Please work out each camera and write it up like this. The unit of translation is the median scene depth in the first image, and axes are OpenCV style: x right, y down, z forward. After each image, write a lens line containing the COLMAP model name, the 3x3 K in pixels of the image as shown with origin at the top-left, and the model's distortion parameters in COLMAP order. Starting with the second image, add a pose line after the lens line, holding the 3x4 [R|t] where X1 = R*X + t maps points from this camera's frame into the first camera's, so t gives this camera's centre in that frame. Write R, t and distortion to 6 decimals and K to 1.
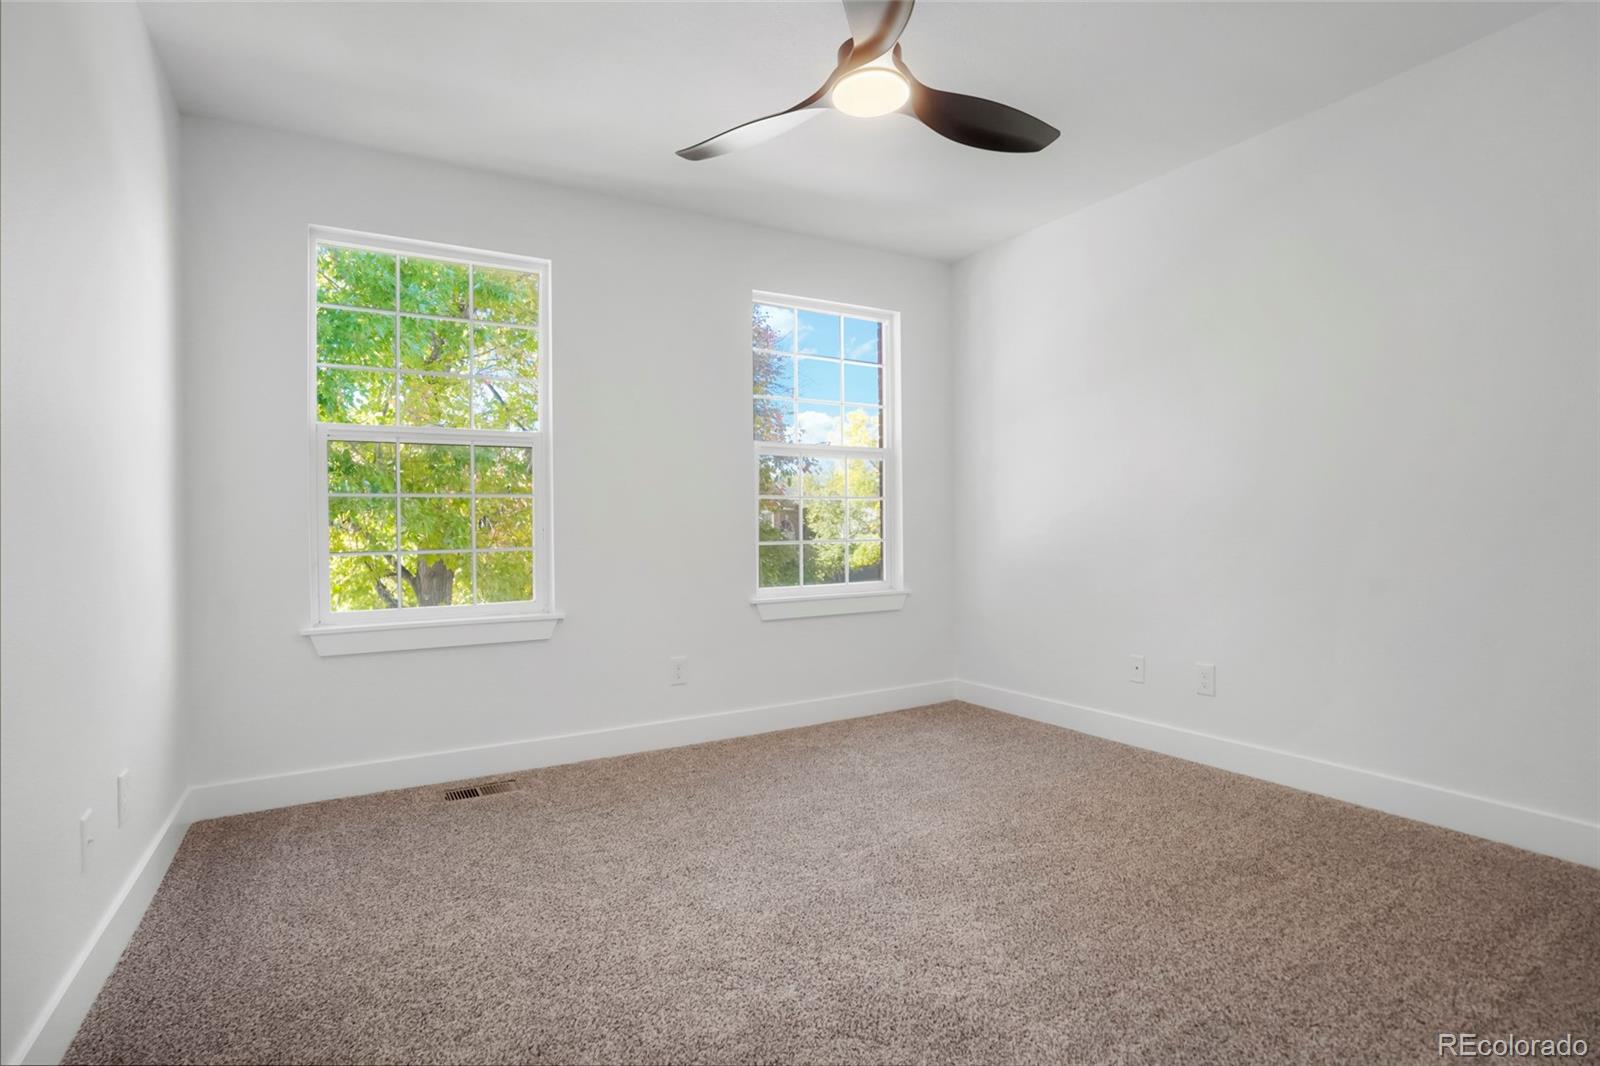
lens RADIAL K [[775.9, 0, 797.7], [0, 775.9, 532.6], [0, 0, 1]] dist [-0.000062, -0.000014]
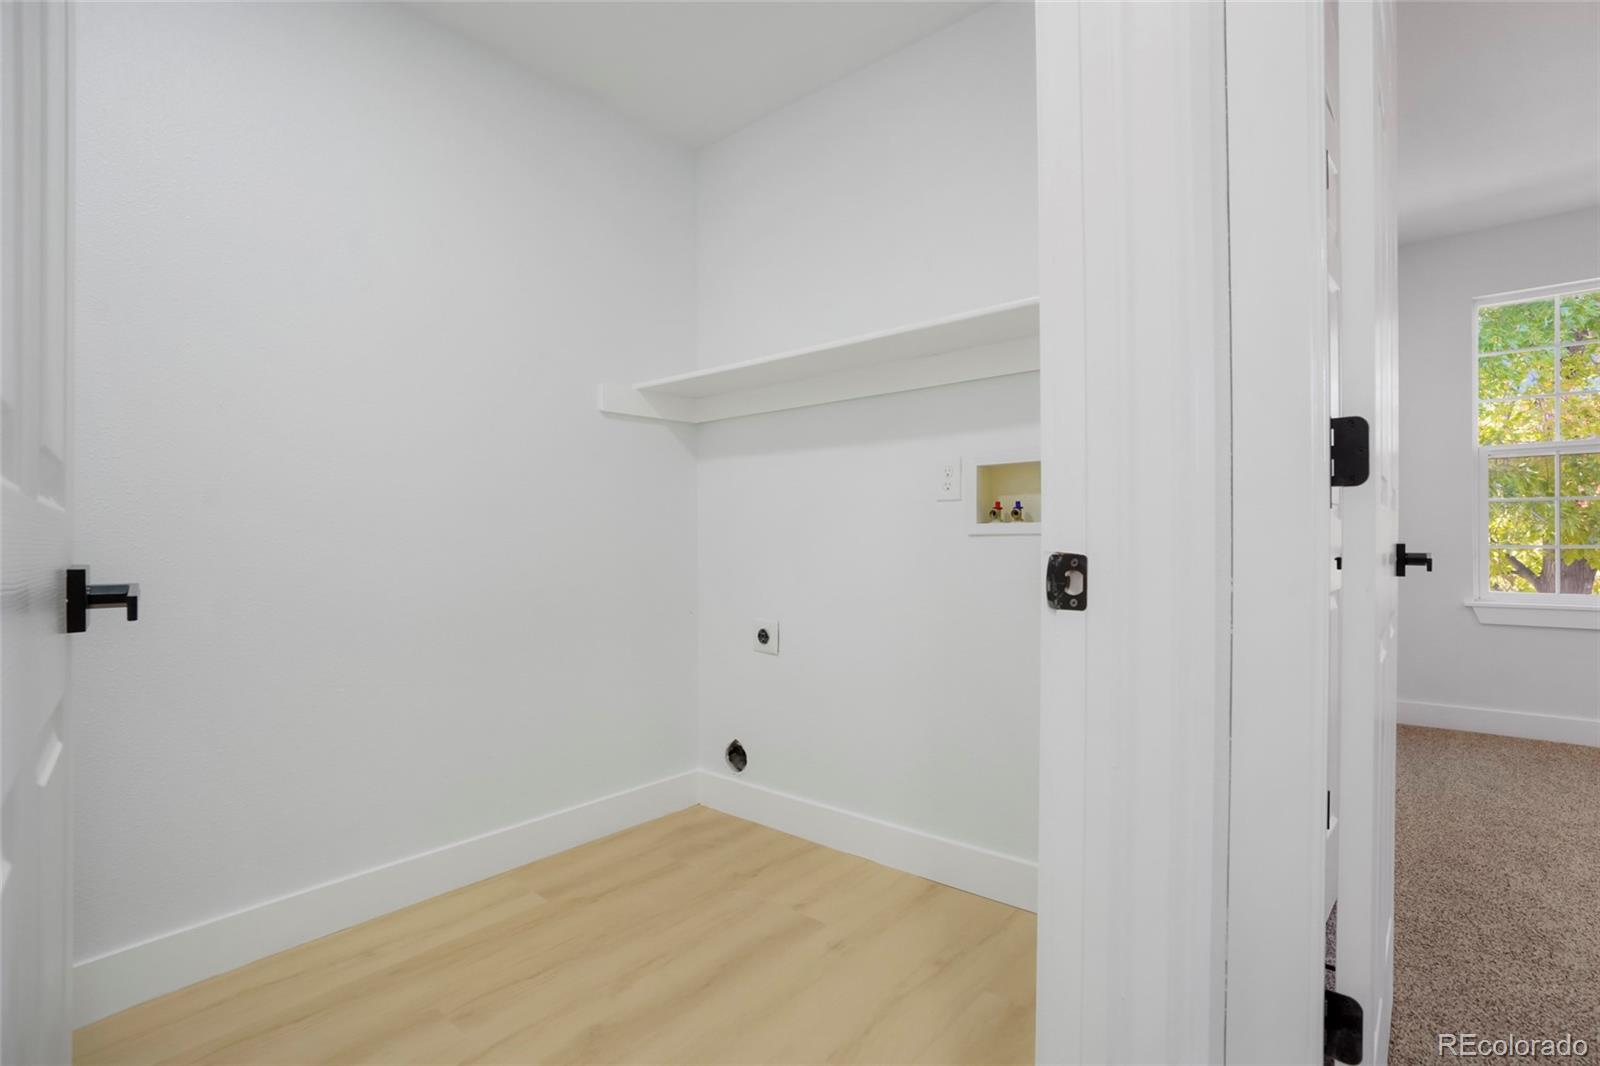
lens RADIAL K [[738.2, 0, 796.9], [0, 738.2, 532.3], [0, 0, 1]] dist [0.002172, 0.000510]
pose [[0.336131, 0.011552, -0.941744, 0.182007], [-0.005719, 0.999931, 0.010225, -0.003242], [0.941798, 0.001949, 0.336174, -0.524926]]
